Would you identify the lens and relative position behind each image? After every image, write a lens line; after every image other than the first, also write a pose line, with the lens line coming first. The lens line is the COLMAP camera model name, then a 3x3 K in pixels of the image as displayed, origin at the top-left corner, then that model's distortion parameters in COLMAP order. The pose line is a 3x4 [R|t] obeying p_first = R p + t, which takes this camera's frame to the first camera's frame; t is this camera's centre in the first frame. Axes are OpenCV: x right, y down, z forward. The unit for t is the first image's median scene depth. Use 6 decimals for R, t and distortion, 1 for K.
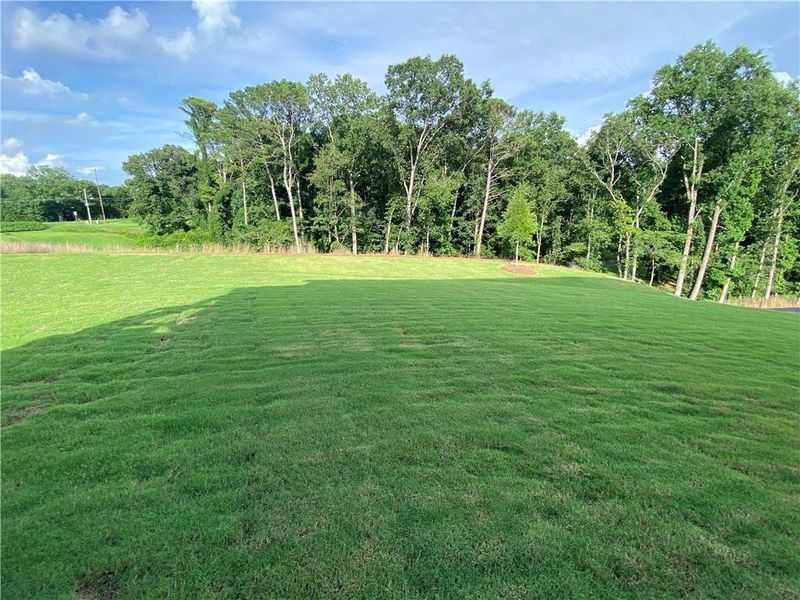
lens RADIAL K [[316.8, 0, 400.0], [0, 316.8, 300.0], [0, 0, 1]] dist [-0.000284, -0.015219]
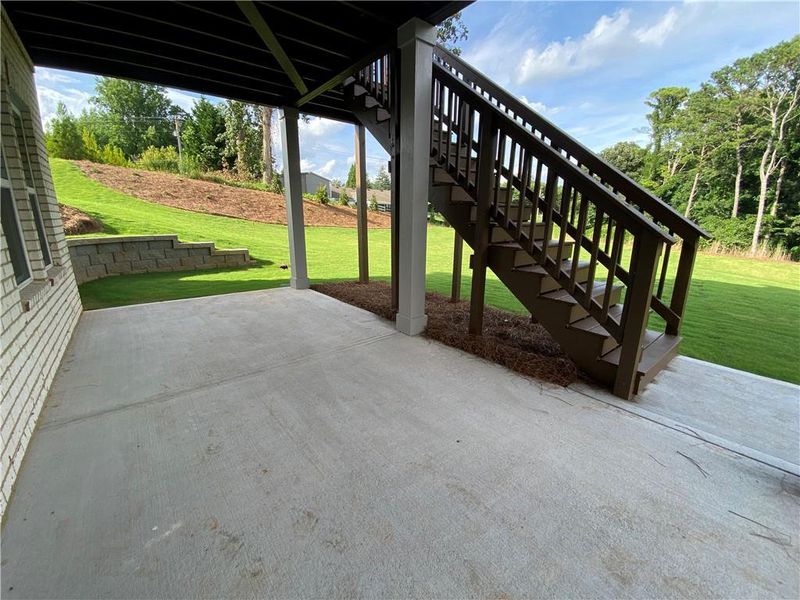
lens RADIAL K [[326.9, 0, 398.9], [0, 326.9, 304.2], [0, 0, 1]] dist [0.002065, -0.012857]
pose [[0.423835, 0.240987, -0.873091, 0.021850], [-0.226887, 0.961469, 0.155240, 0.025038], [0.876861, 0.132297, 0.462182, -0.095503]]
